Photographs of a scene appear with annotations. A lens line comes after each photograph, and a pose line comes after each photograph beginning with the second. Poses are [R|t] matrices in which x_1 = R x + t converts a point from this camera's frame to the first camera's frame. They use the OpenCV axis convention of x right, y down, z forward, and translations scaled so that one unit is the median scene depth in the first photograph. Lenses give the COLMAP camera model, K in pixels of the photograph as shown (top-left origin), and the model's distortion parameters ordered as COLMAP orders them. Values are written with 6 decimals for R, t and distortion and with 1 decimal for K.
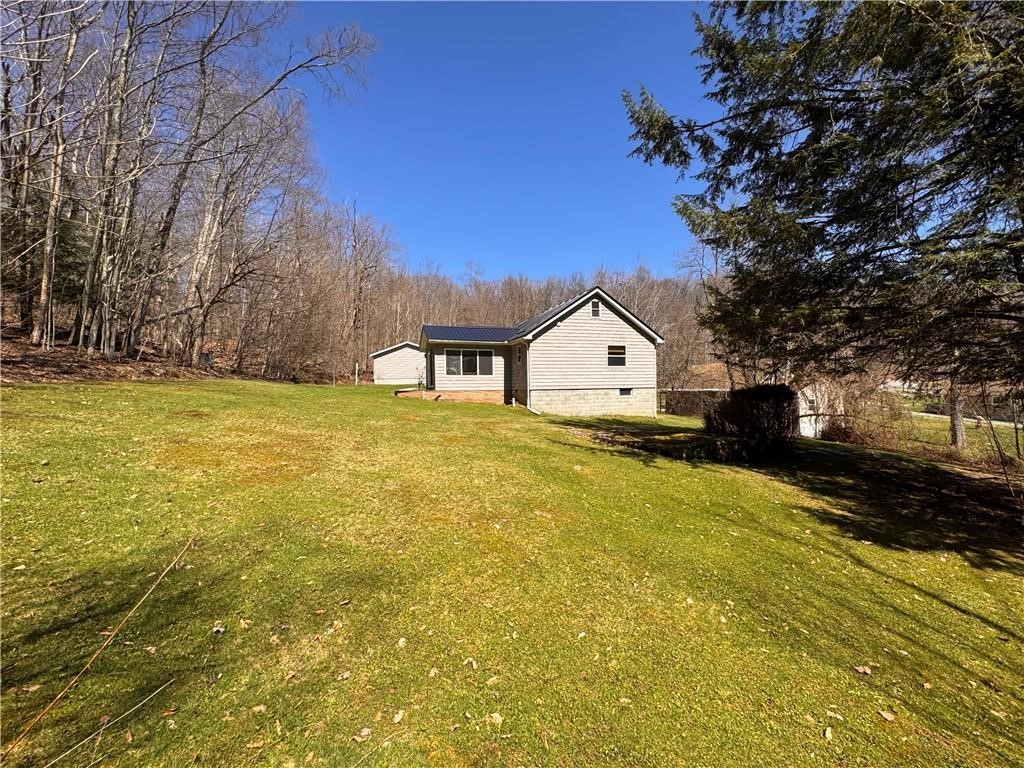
lens RADIAL K [[409.9, 0, 509.6], [0, 409.9, 383.4], [0, 0, 1]] dist [-0.001443, -0.000207]
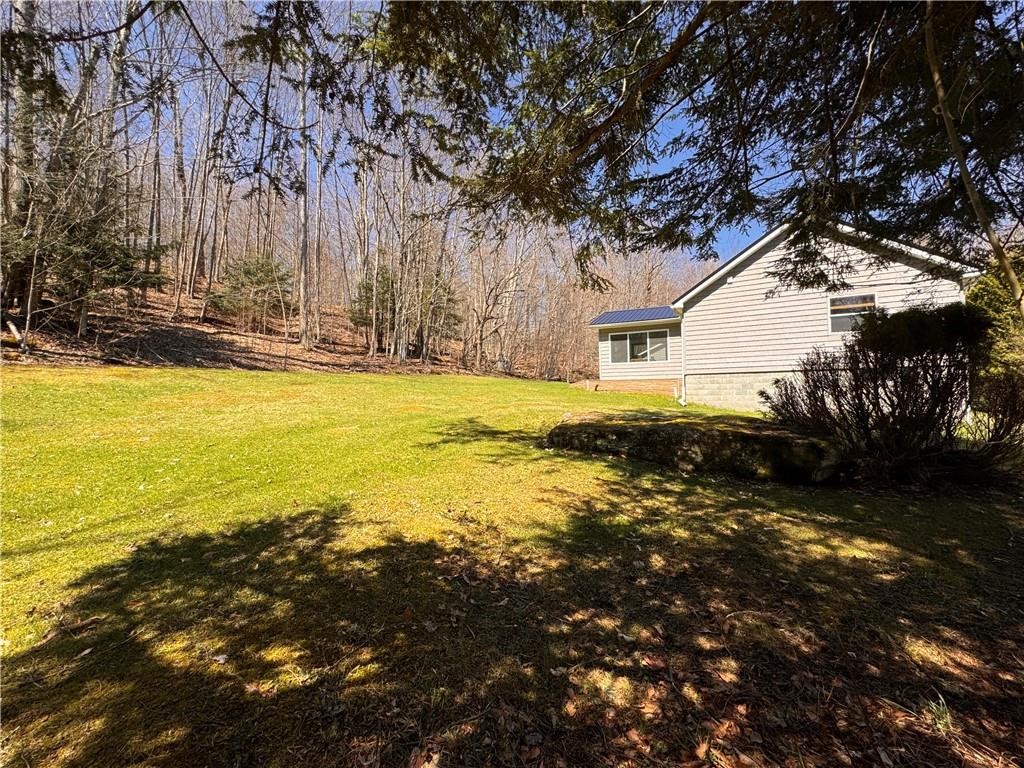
lens RADIAL K [[409.9, 0, 513.0], [0, 409.9, 384.8], [0, 0, 1]] dist [-0.001443, -0.000207]
pose [[0.671549, -0.015306, -0.740802, 0.364874], [0.004324, 0.999851, -0.016739, 0.041861], [0.740947, 0.008038, 0.671515, 0.239938]]
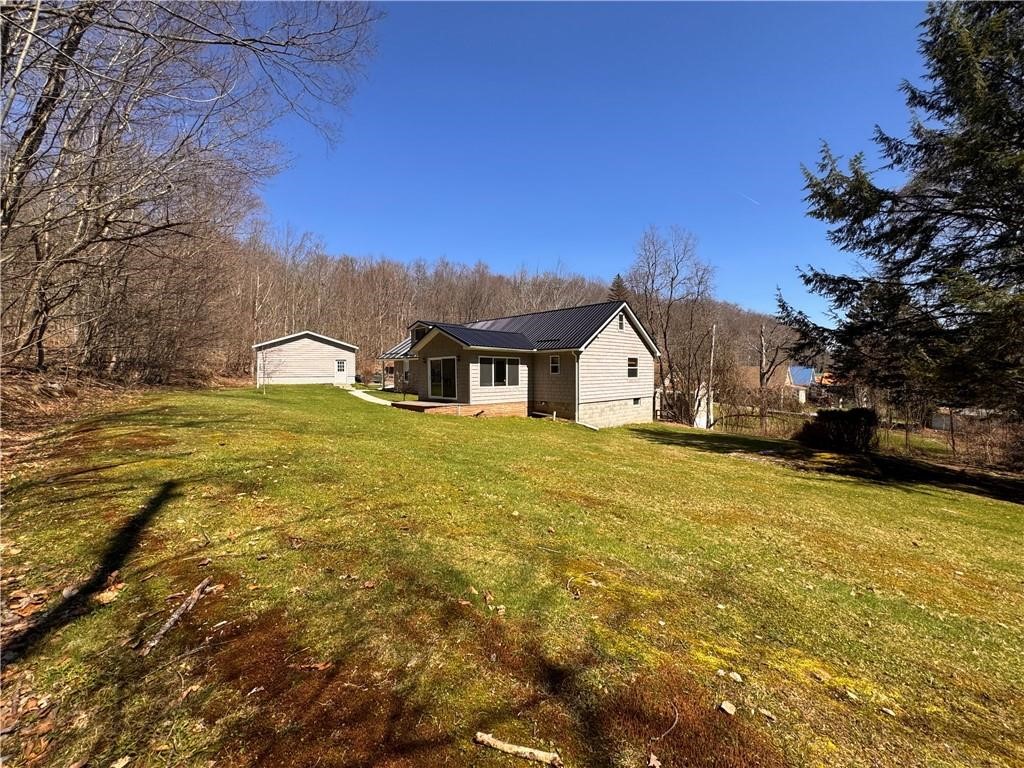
lens RADIAL K [[409.9, 0, 513.0], [0, 409.9, 383.7], [0, 0, 1]] dist [-0.001443, -0.000207]
pose [[0.898915, -0.000093, 0.438123, -0.471542], [-0.012132, 0.999611, 0.025105, -0.048339], [-0.437955, -0.027883, 0.898564, 0.188508]]
